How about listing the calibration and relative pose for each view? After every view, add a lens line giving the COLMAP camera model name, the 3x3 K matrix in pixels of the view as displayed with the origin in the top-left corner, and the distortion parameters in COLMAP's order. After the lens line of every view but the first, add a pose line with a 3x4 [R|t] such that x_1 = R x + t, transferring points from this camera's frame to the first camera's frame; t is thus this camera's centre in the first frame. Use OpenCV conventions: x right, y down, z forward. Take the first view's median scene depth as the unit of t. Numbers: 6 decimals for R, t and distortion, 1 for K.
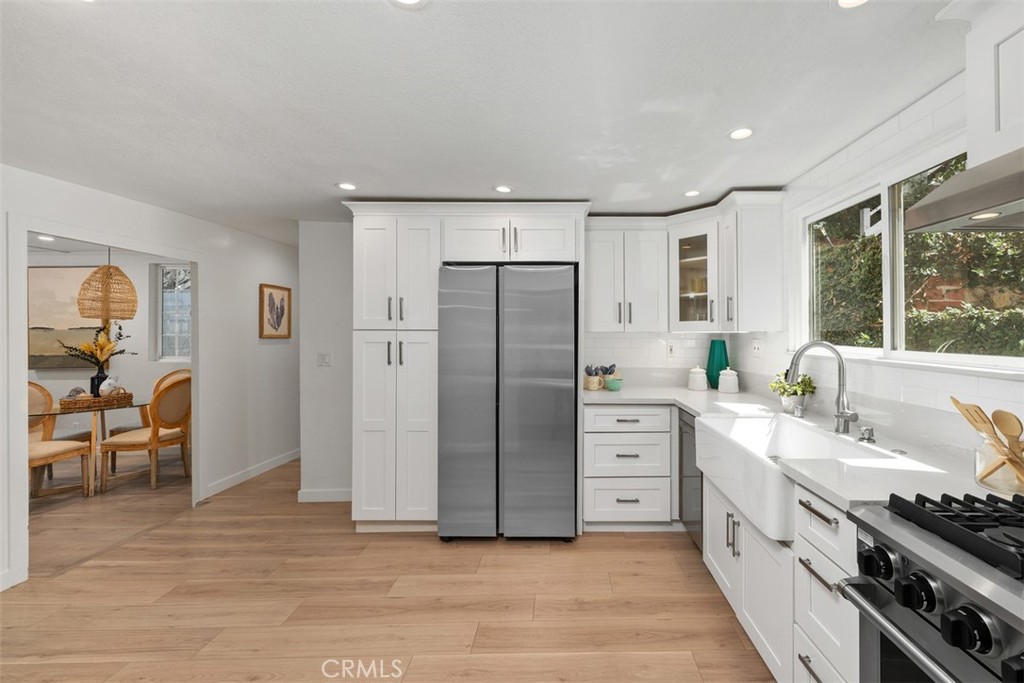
lens RADIAL K [[421.0, 0, 553.6], [0, 421.0, 327.9], [0, 0, 1]] dist [-0.011124, 0.000016]
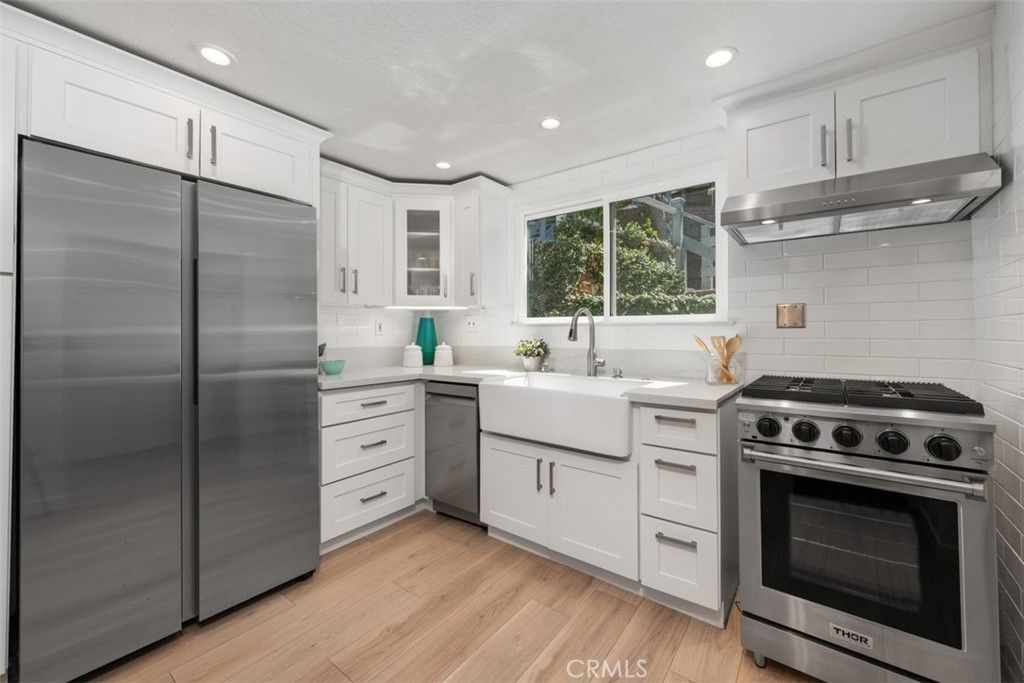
lens RADIAL K [[402.1, 0, 513.0], [0, 402.1, 328.1], [0, 0, 1]] dist [0.000563, 0.000038]
pose [[0.590589, 0.013452, 0.806861, -0.328818], [-0.010132, 0.999906, -0.009254, 0.071388], [-0.806909, -0.002709, 0.590669, 0.288847]]
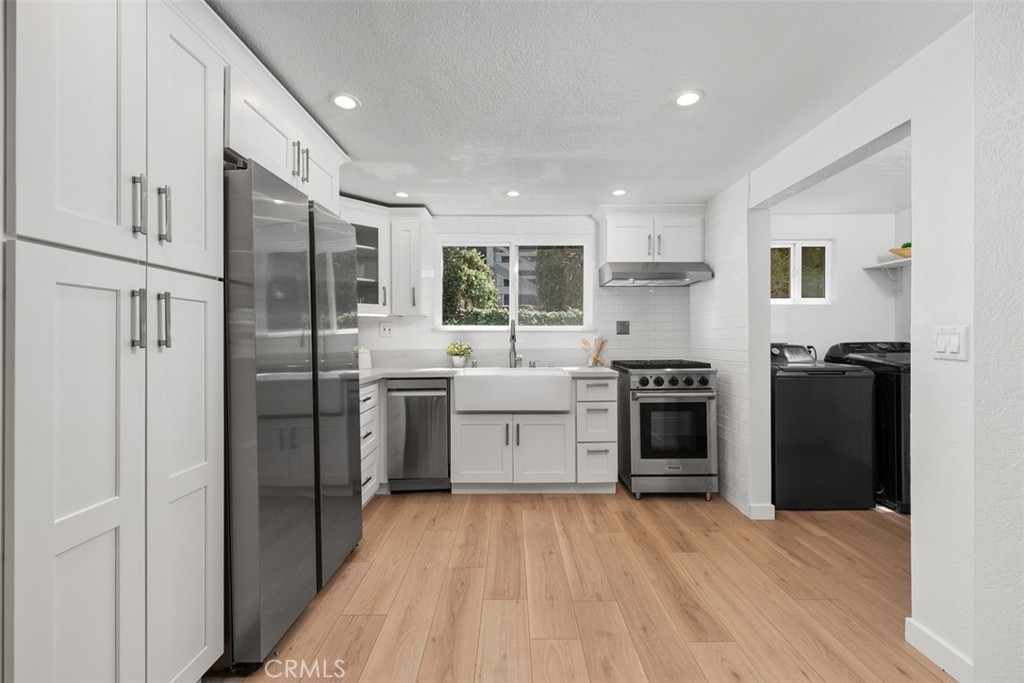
lens RADIAL K [[444.3, 0, 495.1], [0, 444.3, 338.7], [0, 0, 1]] dist [0.002082, 0.000412]
pose [[-0.016438, 0.006775, 0.999842, -0.875621], [-0.005809, 0.999960, -0.006871, 0.085297], [-0.999848, -0.005921, -0.016398, 0.728623]]
